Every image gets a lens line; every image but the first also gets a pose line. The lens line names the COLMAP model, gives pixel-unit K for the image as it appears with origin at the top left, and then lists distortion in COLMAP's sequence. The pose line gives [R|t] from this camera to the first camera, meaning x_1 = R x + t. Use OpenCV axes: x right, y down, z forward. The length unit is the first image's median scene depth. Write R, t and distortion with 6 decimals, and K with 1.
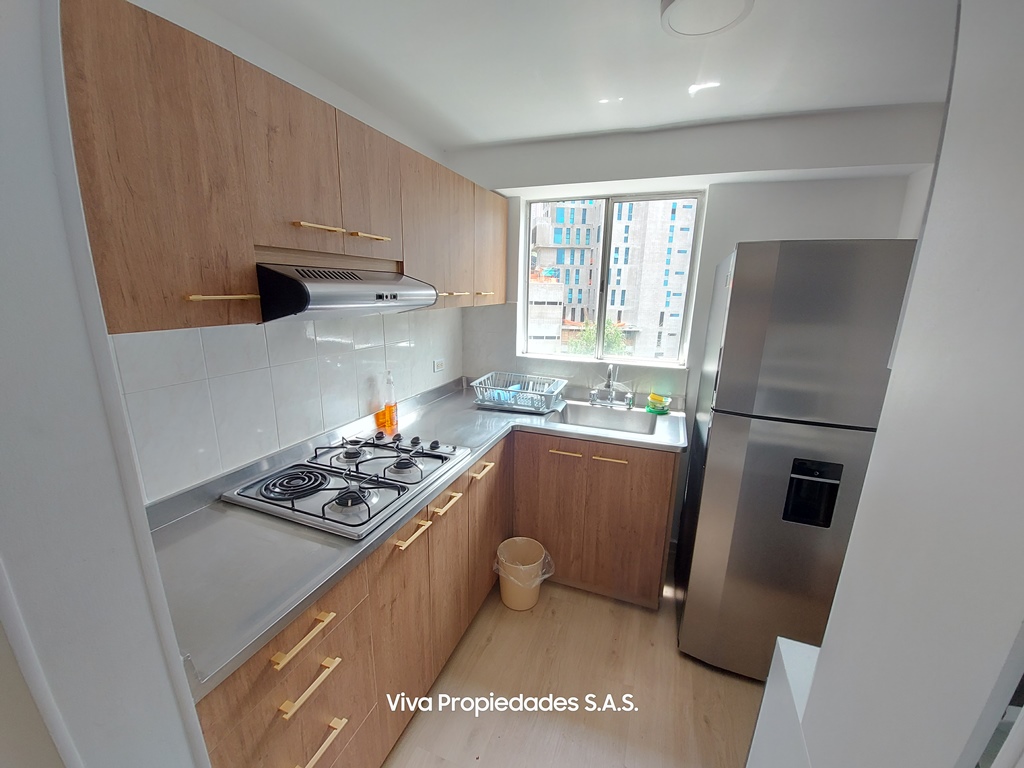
lens RADIAL K [[406.7, 0, 513.1], [0, 406.7, 385.2], [0, 0, 1]] dist [-0.001492, -0.006521]
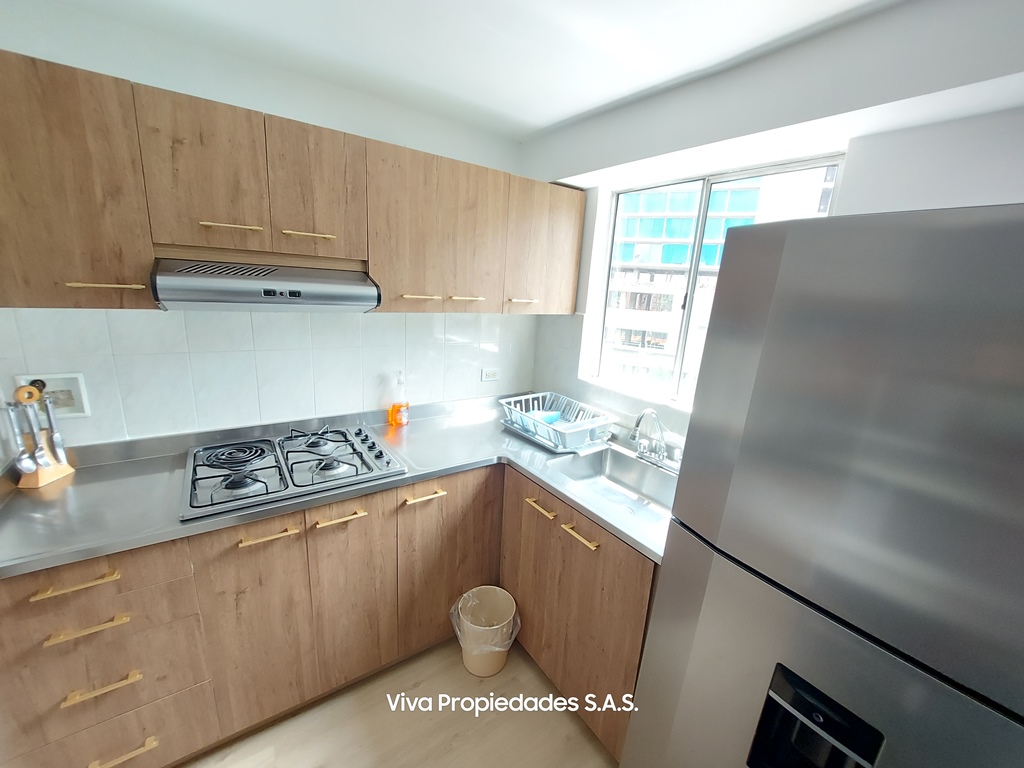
lens RADIAL K [[409.4, 0, 512.0], [0, 409.4, 384.0], [0, 0, 1]] dist [-0.017819, 0.000429]
pose [[0.837782, 0.161907, -0.521447, 0.449030], [-0.173521, 0.984463, 0.026885, -0.078647], [0.517699, 0.067958, 0.852860, 0.288233]]
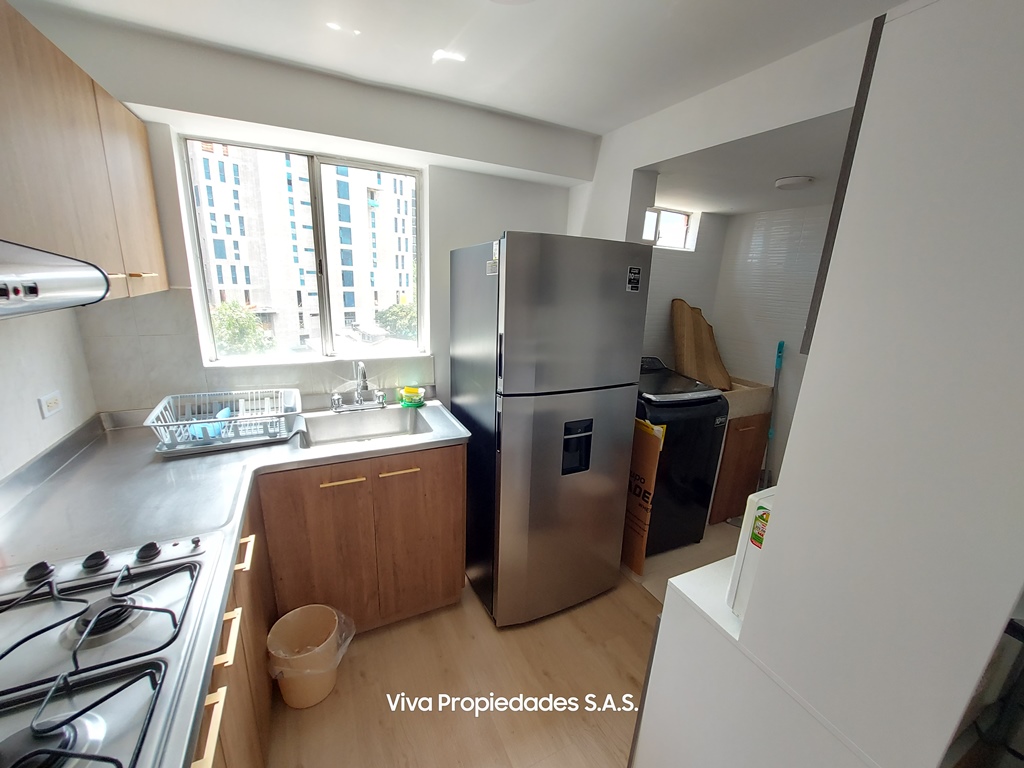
lens RADIAL K [[406.7, 0, 513.1], [0, 406.7, 385.2], [0, 0, 1]] dist [-0.001492, -0.006521]
pose [[0.680425, -0.176263, 0.711304, -0.172373], [0.140298, 0.984021, 0.109636, -0.057966], [-0.719262, 0.025196, 0.694281, 0.205883]]
